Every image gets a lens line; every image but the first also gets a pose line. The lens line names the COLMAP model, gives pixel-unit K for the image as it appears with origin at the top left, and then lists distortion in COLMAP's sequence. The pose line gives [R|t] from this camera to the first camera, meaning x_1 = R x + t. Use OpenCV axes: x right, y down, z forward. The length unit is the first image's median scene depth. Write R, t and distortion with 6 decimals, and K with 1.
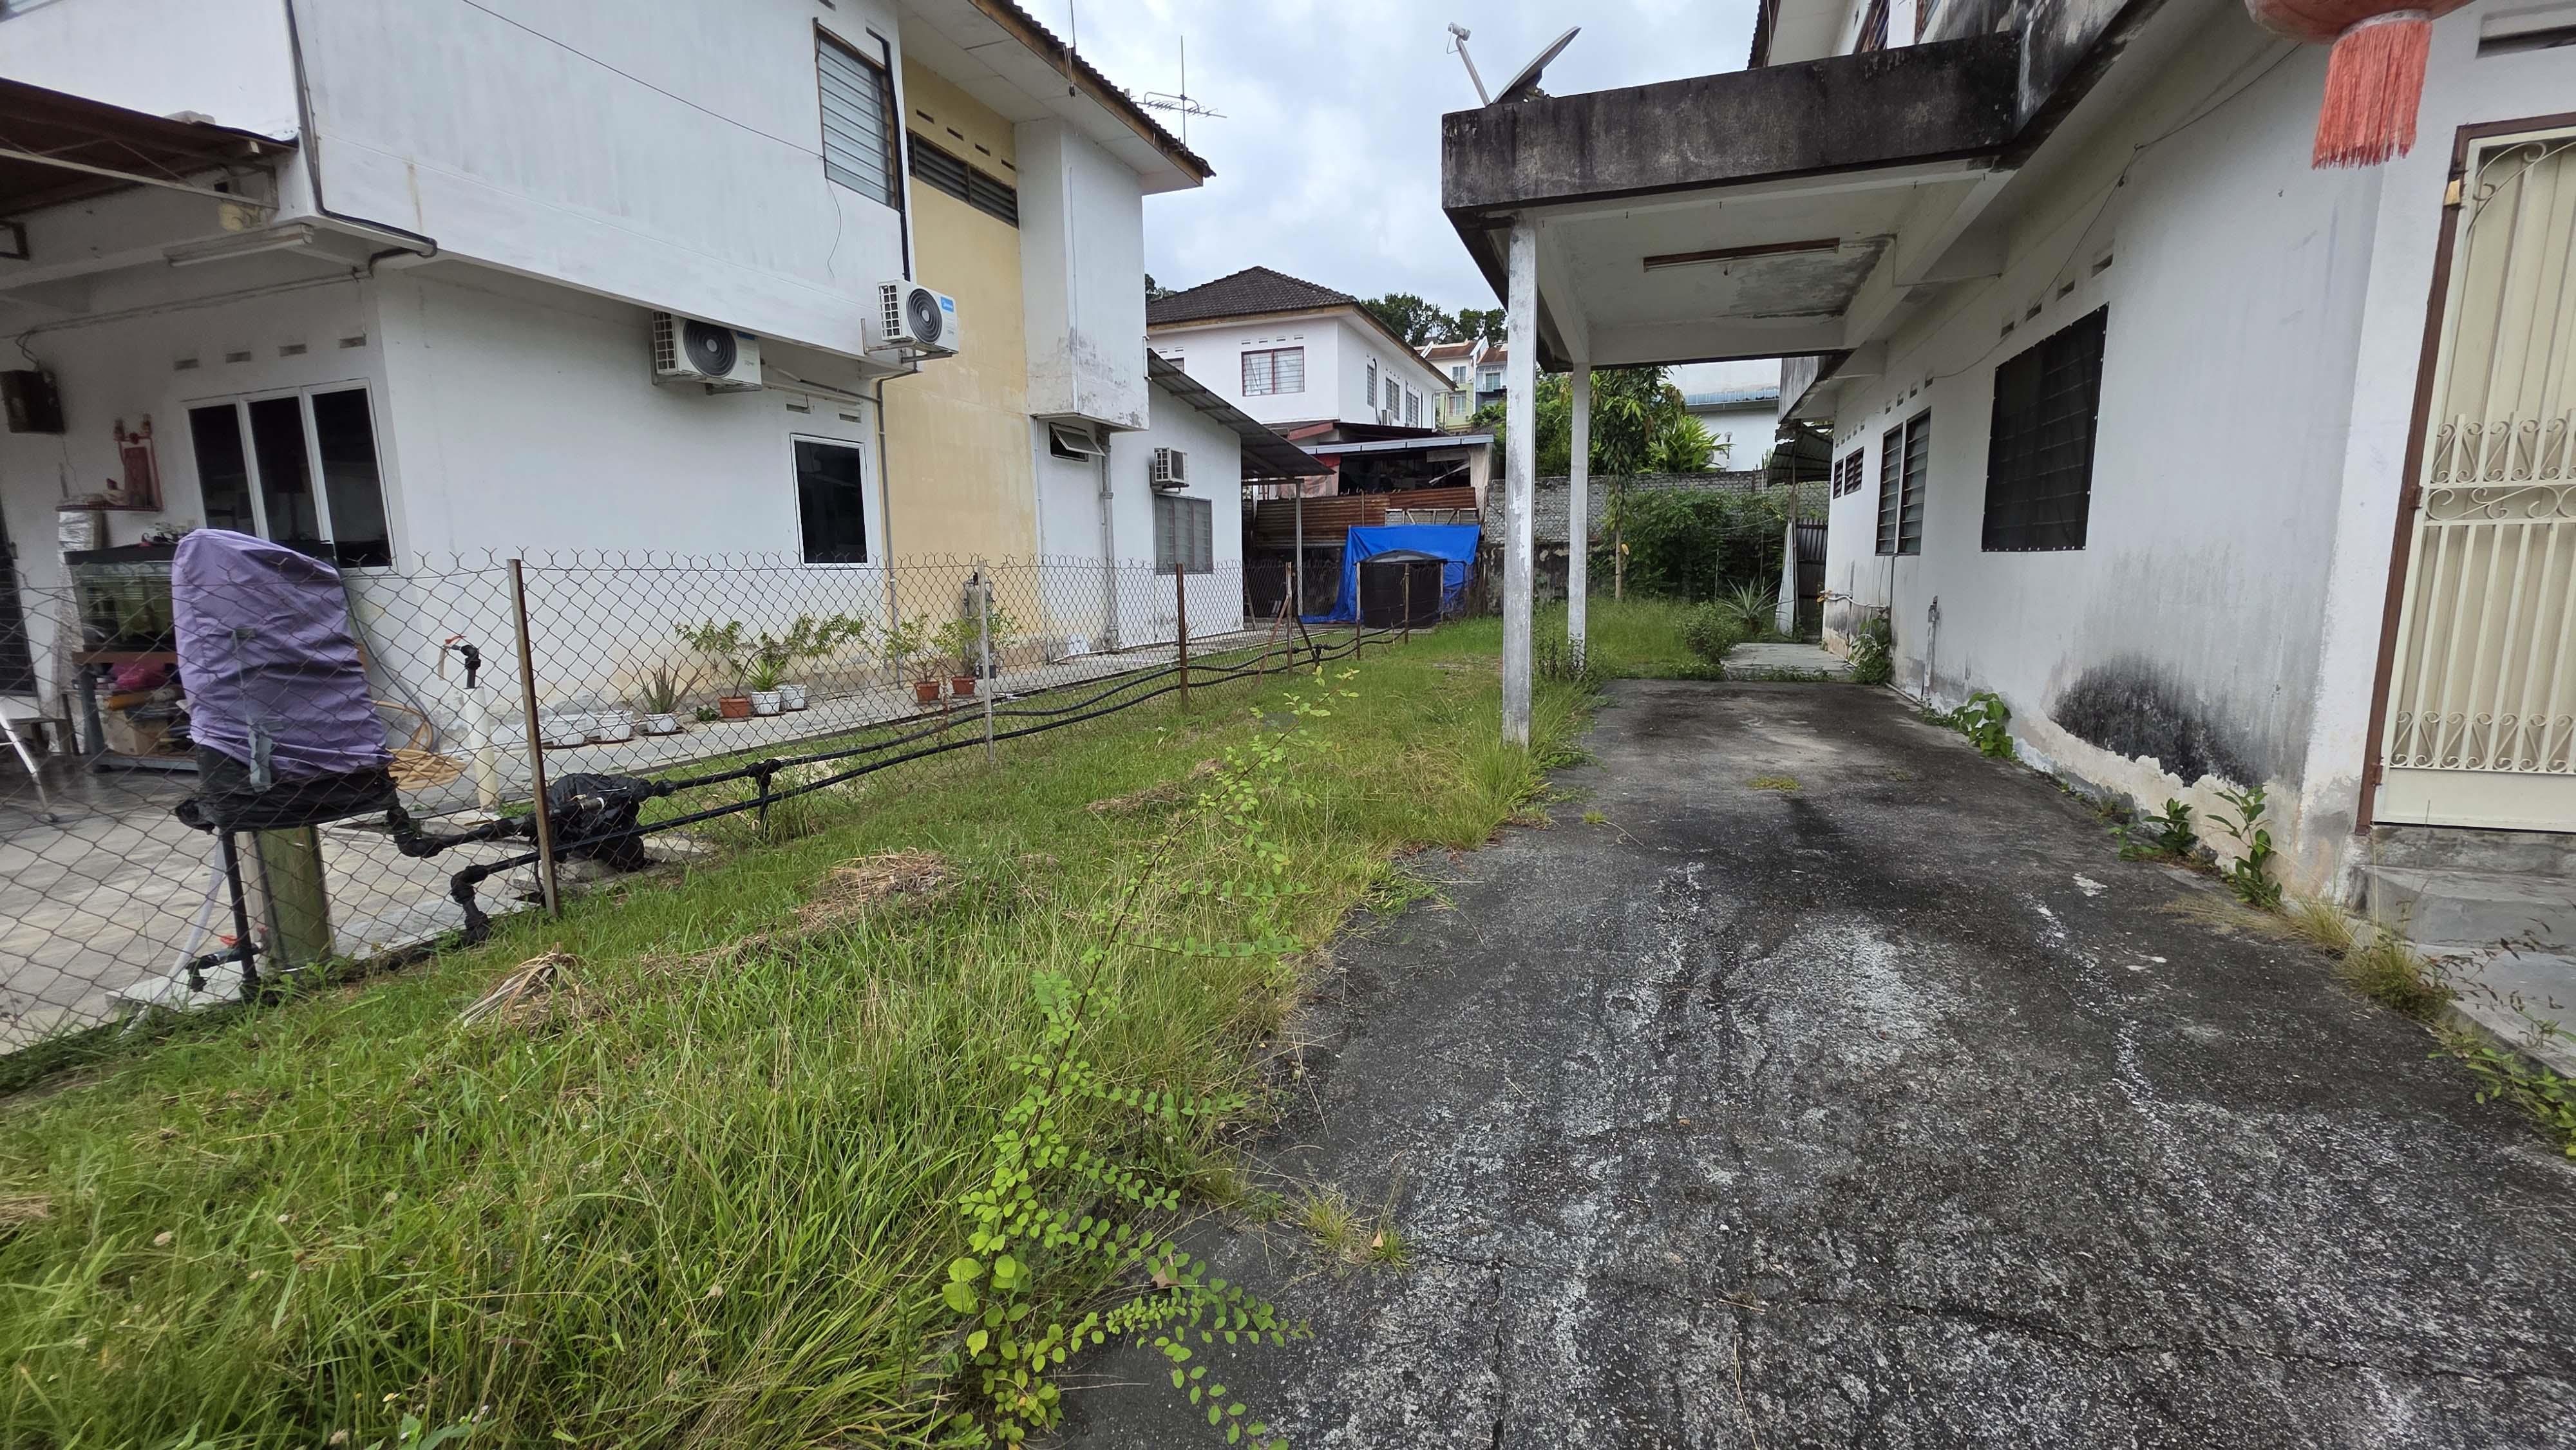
lens RADIAL K [[1037.3, 0, 1288.4], [0, 1037.3, 721.2], [0, 0, 1]] dist [-0.001152, 0.001045]
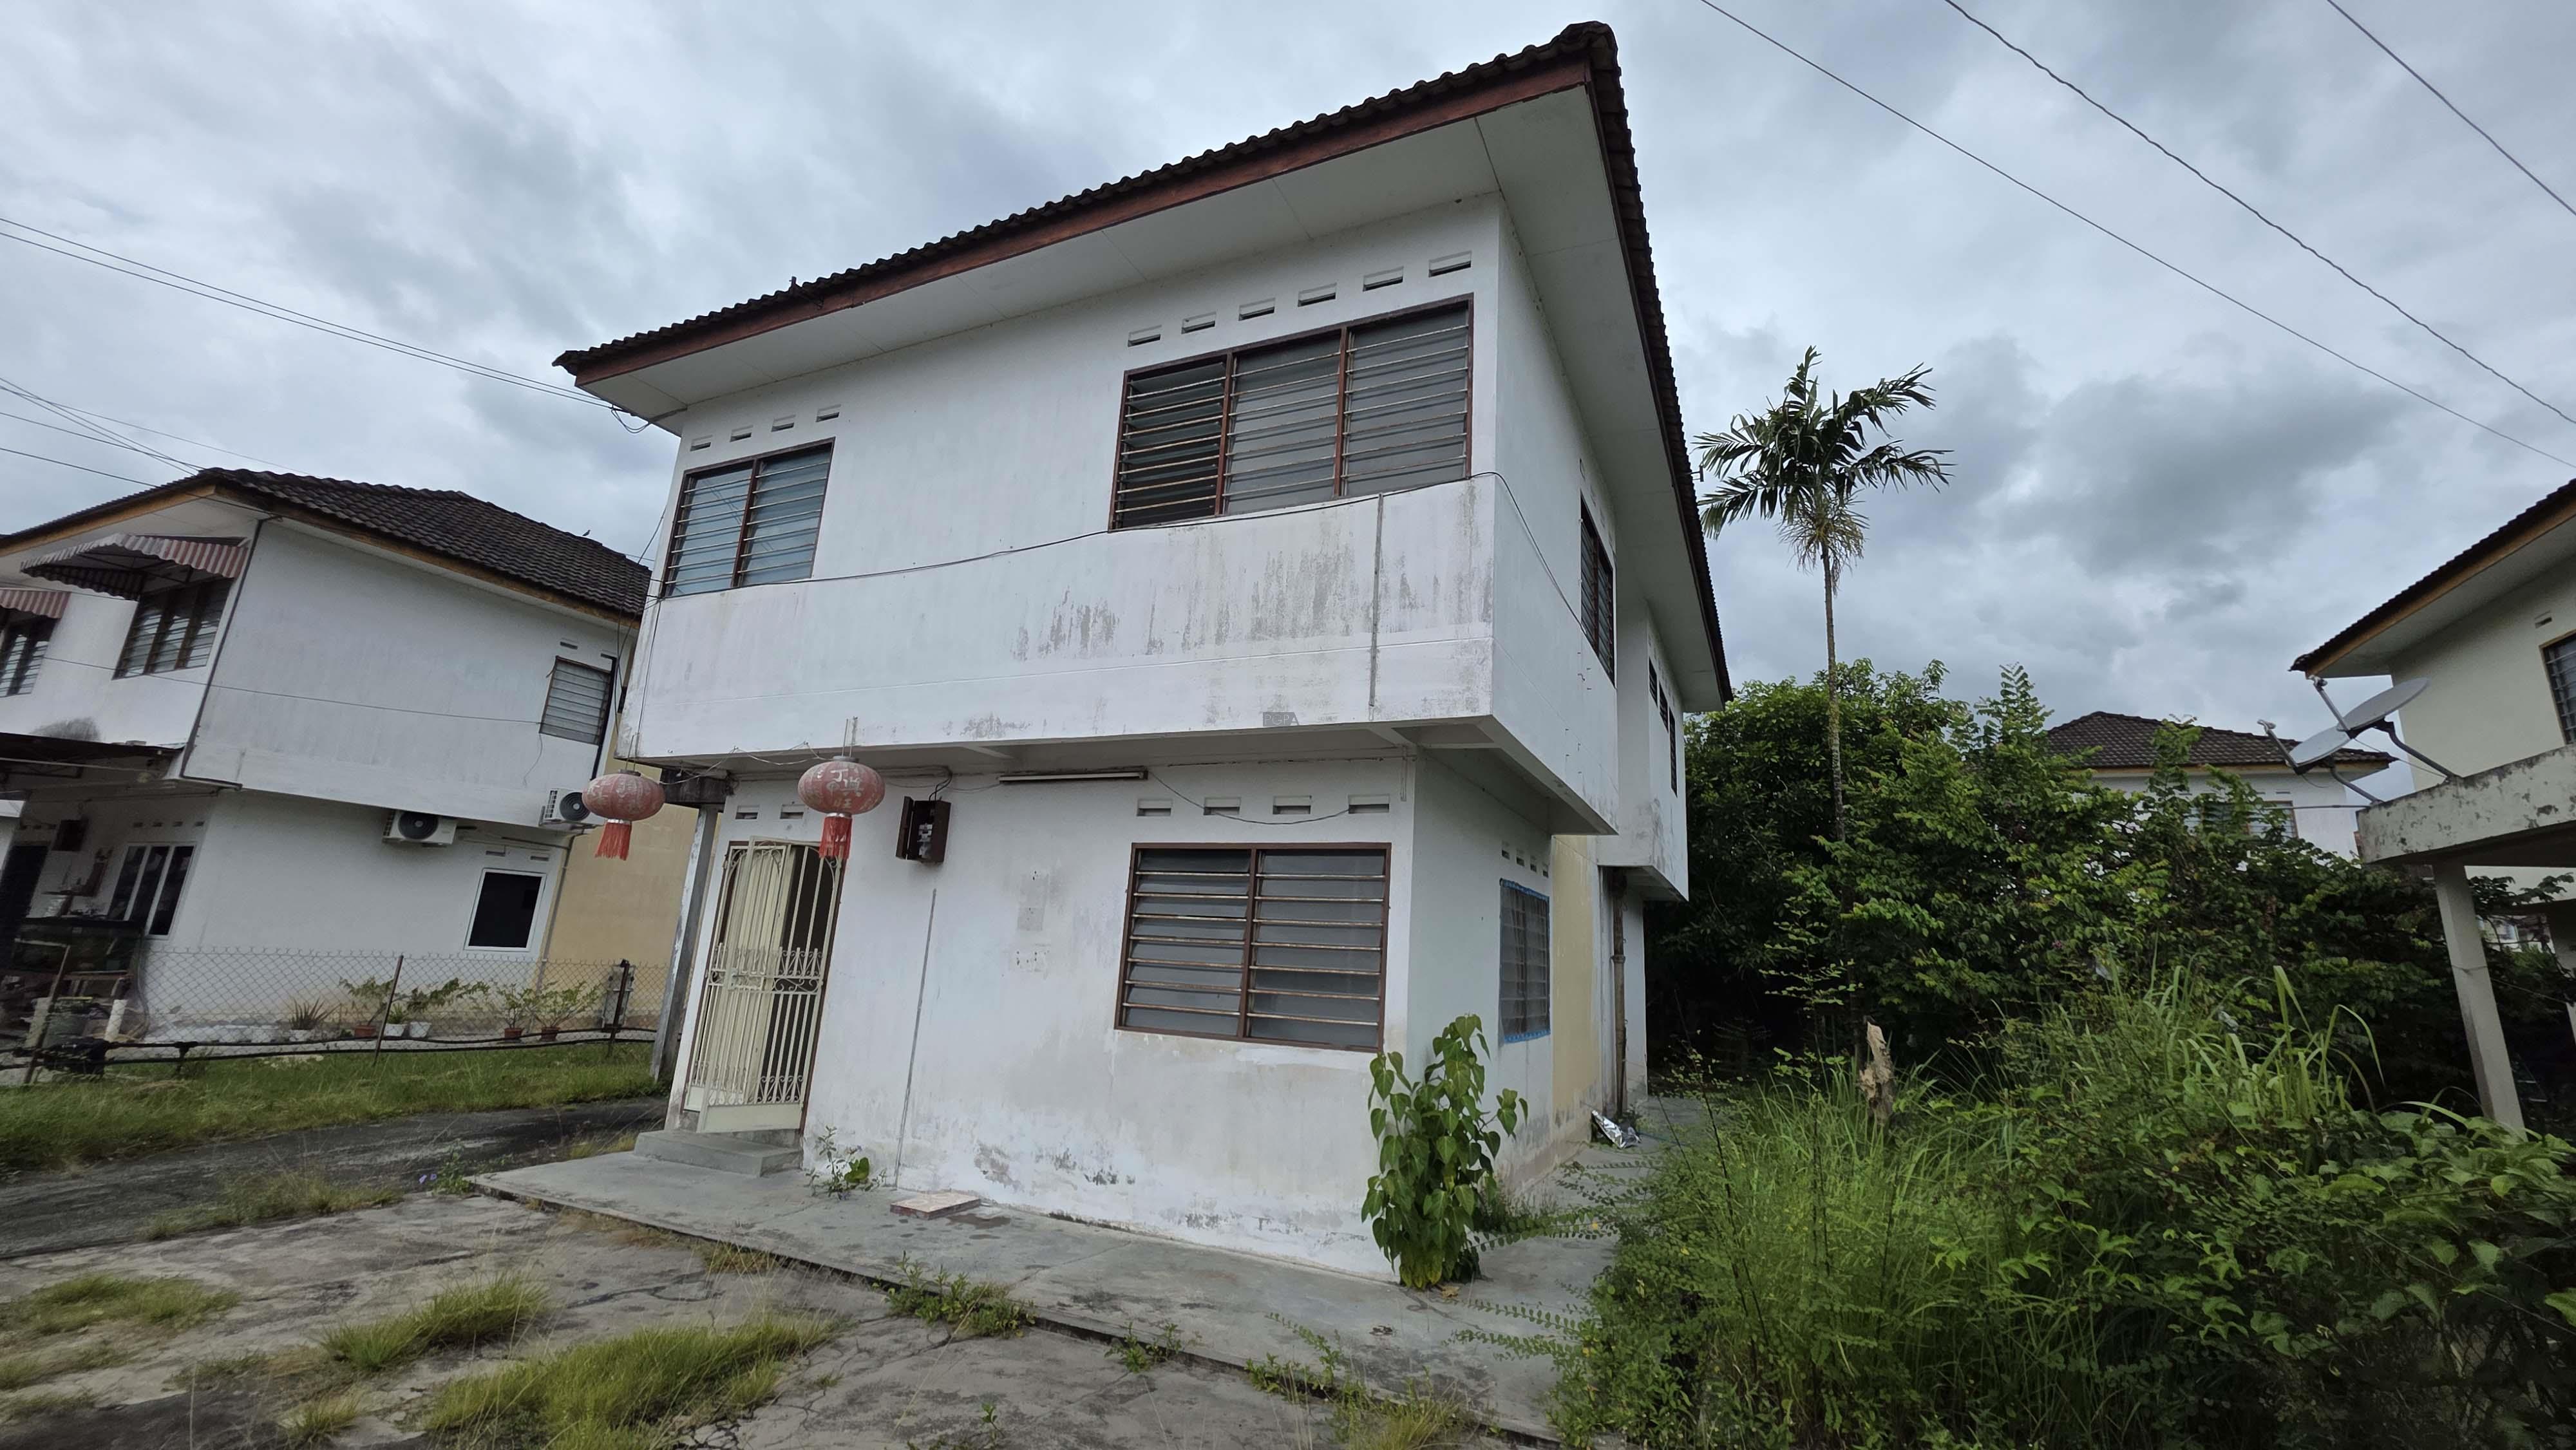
lens RADIAL K [[1037.3, 0, 1291.7], [0, 1037.3, 720.8], [0, 0, 1]] dist [-0.001152, 0.001045]
pose [[0.993609, 0.046339, -0.102923, 1.388472], [-0.081087, 0.927360, -0.365280, 0.014436], [0.078519, 0.371291, 0.925191, -0.769491]]
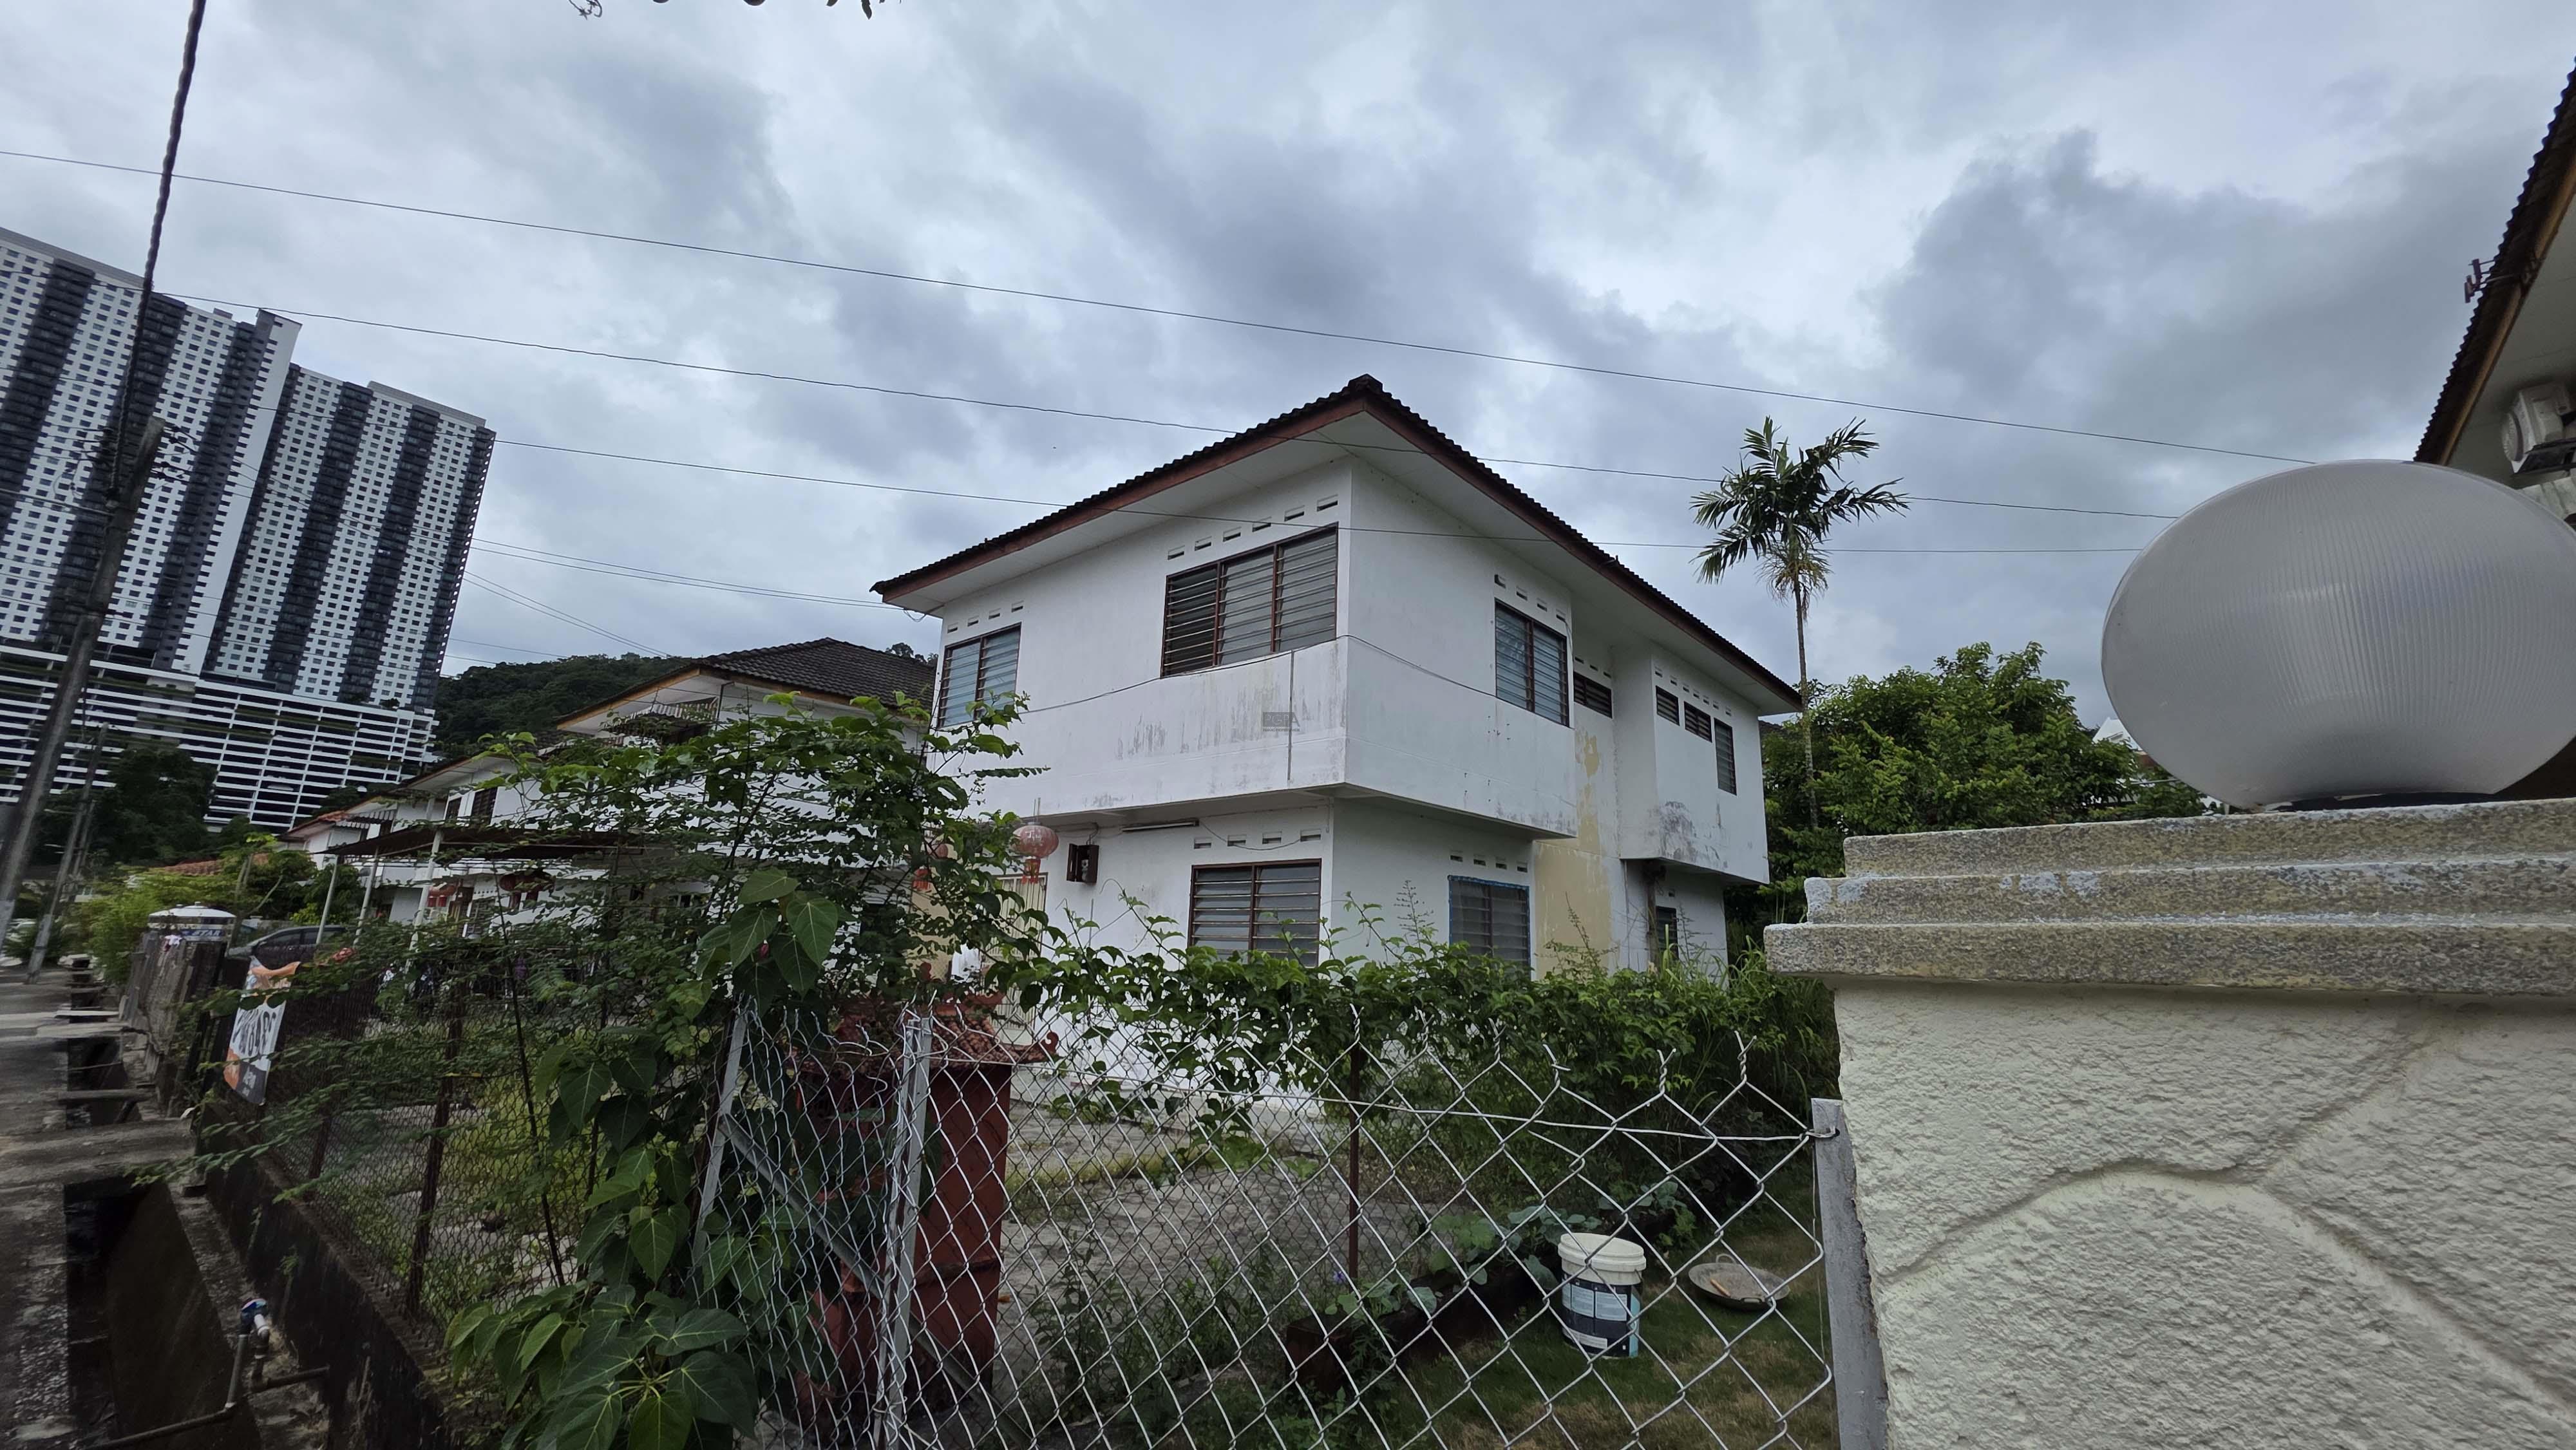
lens RADIAL K [[1037.3, 0, 1280.6], [0, 1037.3, 726.7], [0, 0, 1]] dist [-0.001152, 0.001045]
pose [[0.929042, -0.039719, -0.367836, 1.916070], [-0.095717, 0.934568, -0.342666, 0.121014], [0.357378, 0.353560, 0.864452, -1.290214]]
